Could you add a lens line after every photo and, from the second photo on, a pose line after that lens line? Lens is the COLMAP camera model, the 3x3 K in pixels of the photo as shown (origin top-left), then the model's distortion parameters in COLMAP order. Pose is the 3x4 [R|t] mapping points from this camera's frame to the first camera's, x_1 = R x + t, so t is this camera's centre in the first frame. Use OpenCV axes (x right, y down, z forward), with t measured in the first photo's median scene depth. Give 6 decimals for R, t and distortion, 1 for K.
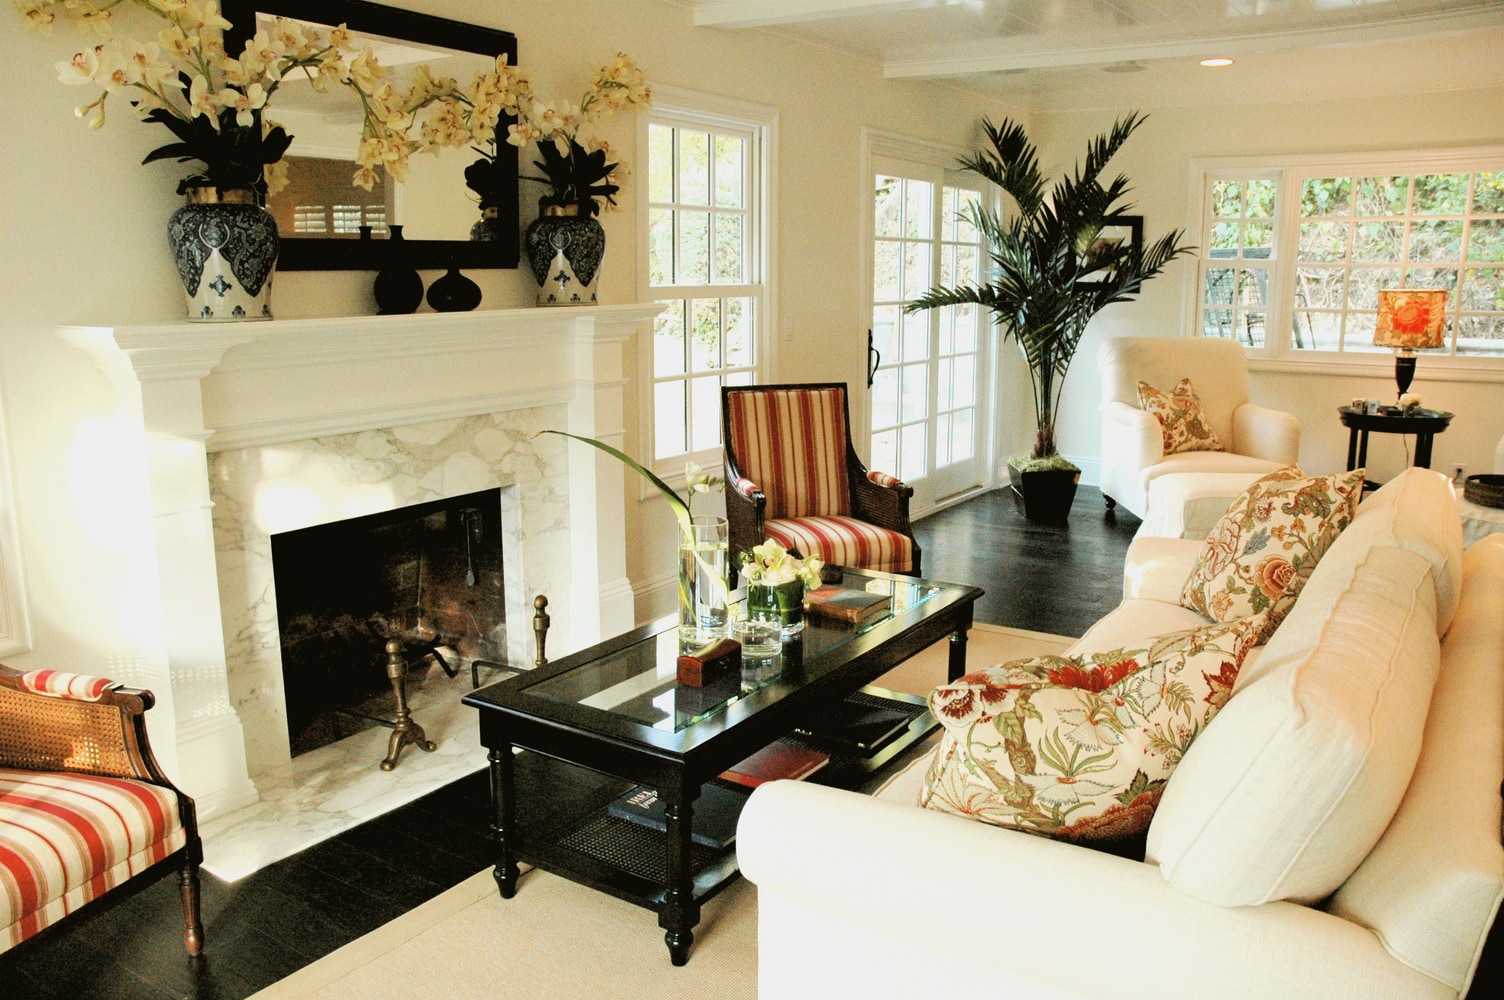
lens RADIAL K [[1139.7, 0, 750.5], [0, 1139.7, 500.4], [0, 0, 1]] dist [-0.047144, 0.030604]
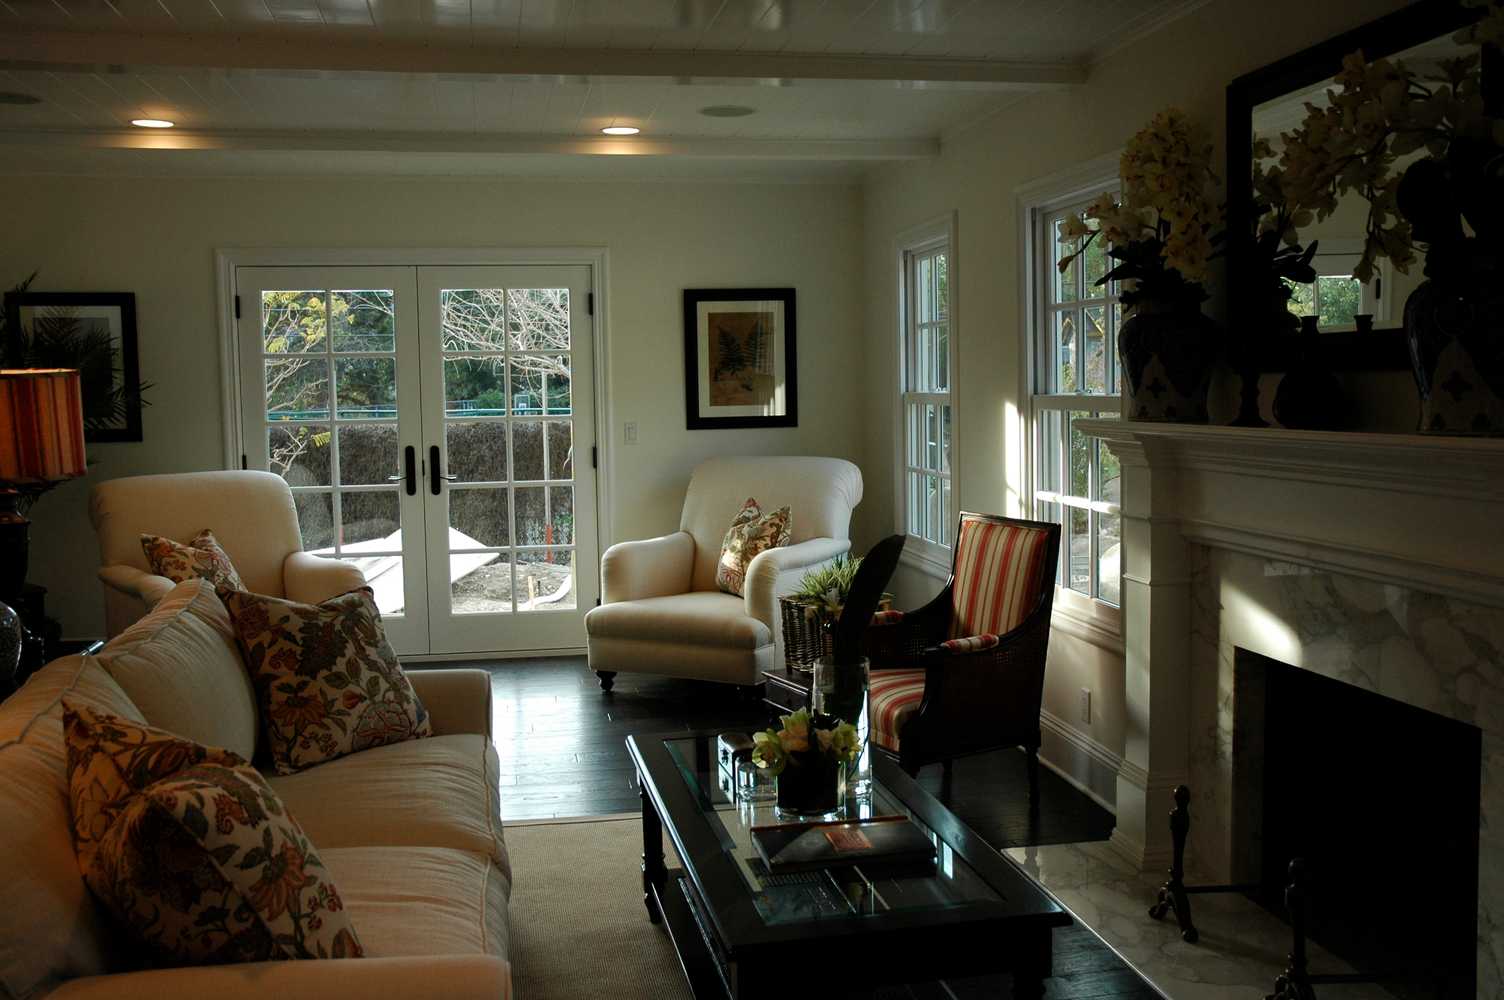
lens RADIAL K [[1593.0, 0, 751.1], [0, 1593.0, 499.8], [0, 0, 1]] dist [0.000681, 0.000000]
pose [[-0.711048, 0.076593, -0.698960, 0.688463], [-0.116237, 0.967569, 0.224275, -0.294355], [0.693470, 0.240715, -0.679085, 1.374149]]
